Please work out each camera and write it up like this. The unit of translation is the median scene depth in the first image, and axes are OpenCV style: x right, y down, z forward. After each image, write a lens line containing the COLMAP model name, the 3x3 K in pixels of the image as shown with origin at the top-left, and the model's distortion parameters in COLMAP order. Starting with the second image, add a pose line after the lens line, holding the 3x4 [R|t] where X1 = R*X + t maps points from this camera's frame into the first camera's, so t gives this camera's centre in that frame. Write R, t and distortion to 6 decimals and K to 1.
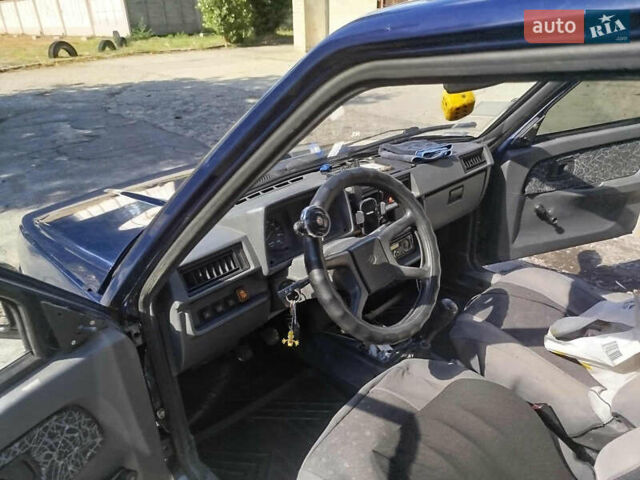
lens RADIAL K [[466.3, 0, 319.6], [0, 466.3, 238.1], [0, 0, 1]] dist [0.004055, 0.019102]
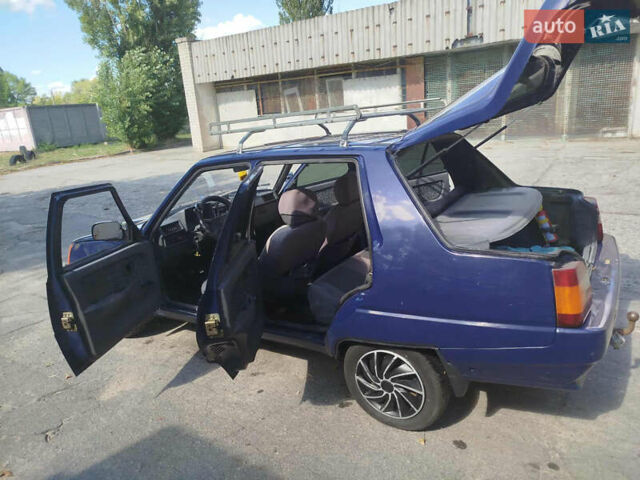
lens RADIAL K [[466.3, 0, 321.2], [0, 466.3, 239.8], [0, 0, 1]] dist [0.004055, 0.019102]
pose [[0.975605, -0.109277, 0.190403, 0.010375], [0.141236, 0.976417, -0.163288, 0.049093], [-0.168069, 0.186196, 0.968031, -0.139079]]
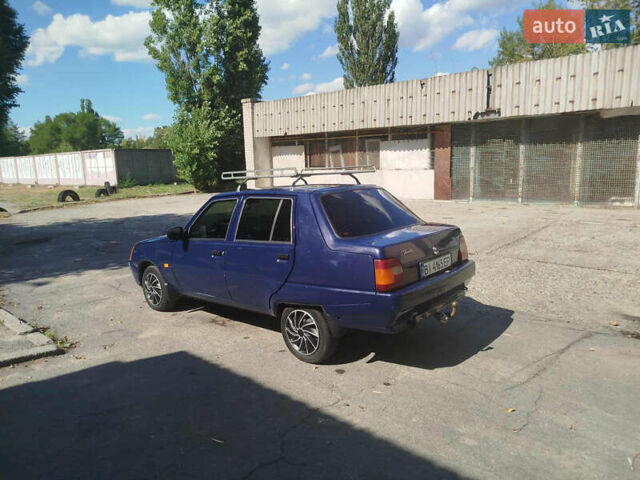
lens RADIAL K [[466.3, 0, 323.4], [0, 466.3, 243.1], [0, 0, 1]] dist [0.004055, 0.019102]
pose [[0.996284, -0.014391, 0.084924, 0.042641], [0.037085, 0.961548, -0.272121, 0.091347], [-0.077742, 0.274259, 0.958508, -0.232592]]
